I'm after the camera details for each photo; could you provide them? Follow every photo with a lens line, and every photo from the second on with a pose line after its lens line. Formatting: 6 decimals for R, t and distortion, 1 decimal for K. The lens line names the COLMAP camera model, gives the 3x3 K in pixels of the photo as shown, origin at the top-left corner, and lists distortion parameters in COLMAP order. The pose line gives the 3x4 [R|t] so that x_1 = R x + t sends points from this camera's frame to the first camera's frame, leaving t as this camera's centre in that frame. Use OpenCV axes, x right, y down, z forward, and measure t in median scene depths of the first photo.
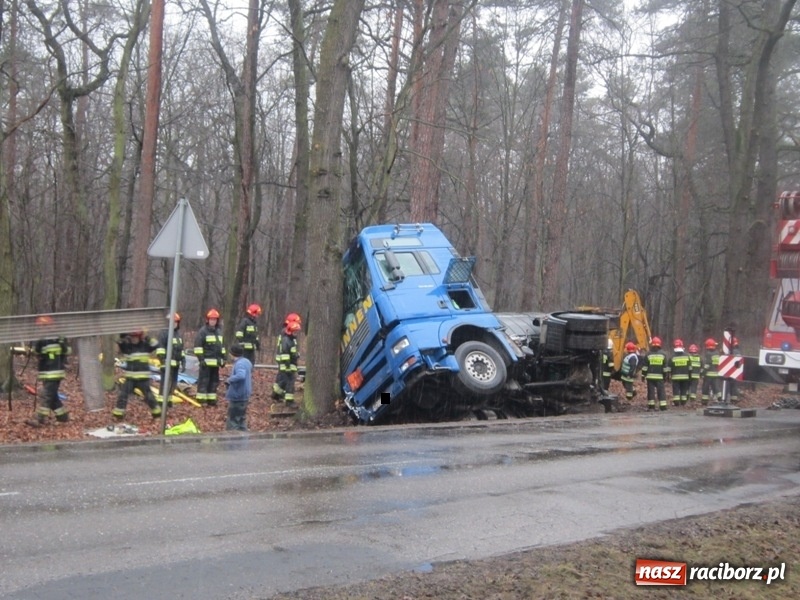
lens RADIAL K [[1229.4, 0, 400.0], [0, 1229.4, 300.0], [0, 0, 1]] dist [-0.050475, -0.039639]
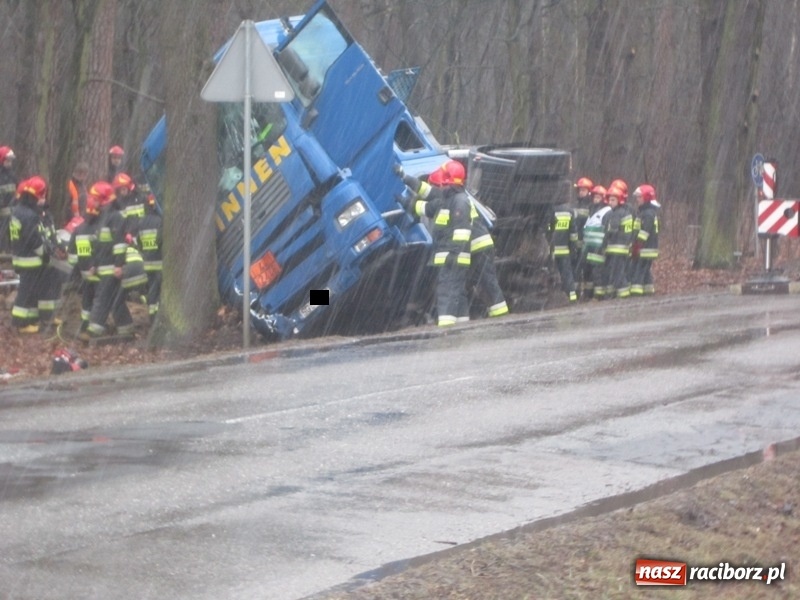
lens RADIAL K [[3080.7, 0, 400.0], [0, 3080.7, 300.0], [0, 0, 1]] dist [-0.286360, 1.424966]
pose [[0.943156, -0.068774, 0.325157, -0.481782], [0.047603, 0.996222, 0.072635, -0.031968], [-0.328924, -0.053027, 0.942866, -0.509384]]
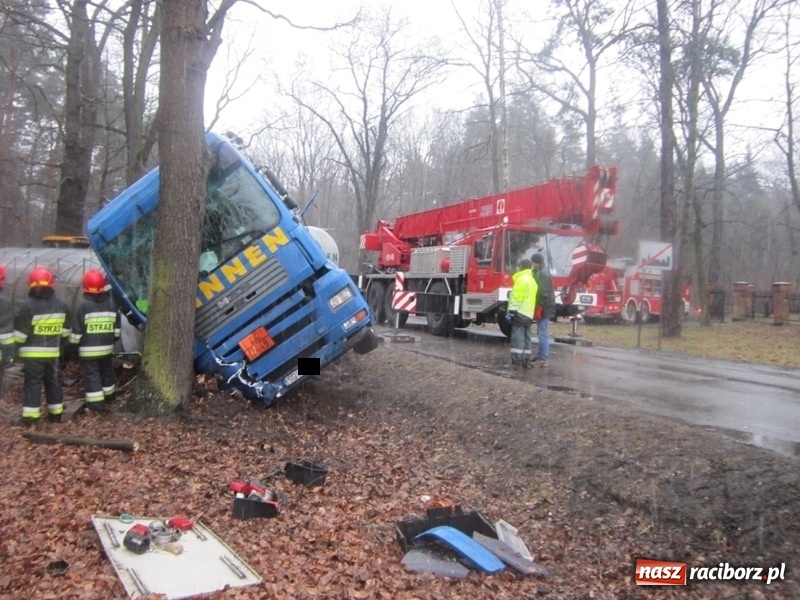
lens RADIAL K [[668.8, 0, 400.0], [0, 668.8, 300.0], [0, 0, 1]] dist [-0.031159, 0.010187]
pose [[0.446449, -0.045986, 0.893627, -0.342973], [-0.032046, 0.997216, 0.067327, 0.009583], [-0.894235, -0.058695, 0.443733, 0.748332]]
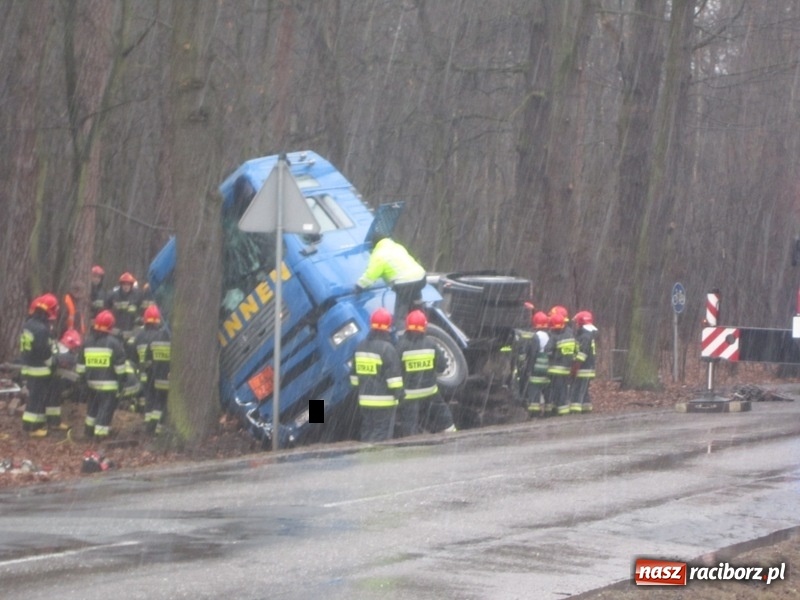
lens RADIAL K [[3080.7, 0, 400.0], [0, 3080.7, 300.0], [0, 0, 1]] dist [-0.286360, 1.424966]
pose [[0.929273, -0.039060, 0.367322, -0.599721], [0.028054, 0.998984, 0.035255, -0.042009], [-0.368326, -0.022457, 0.929425, -0.645575]]
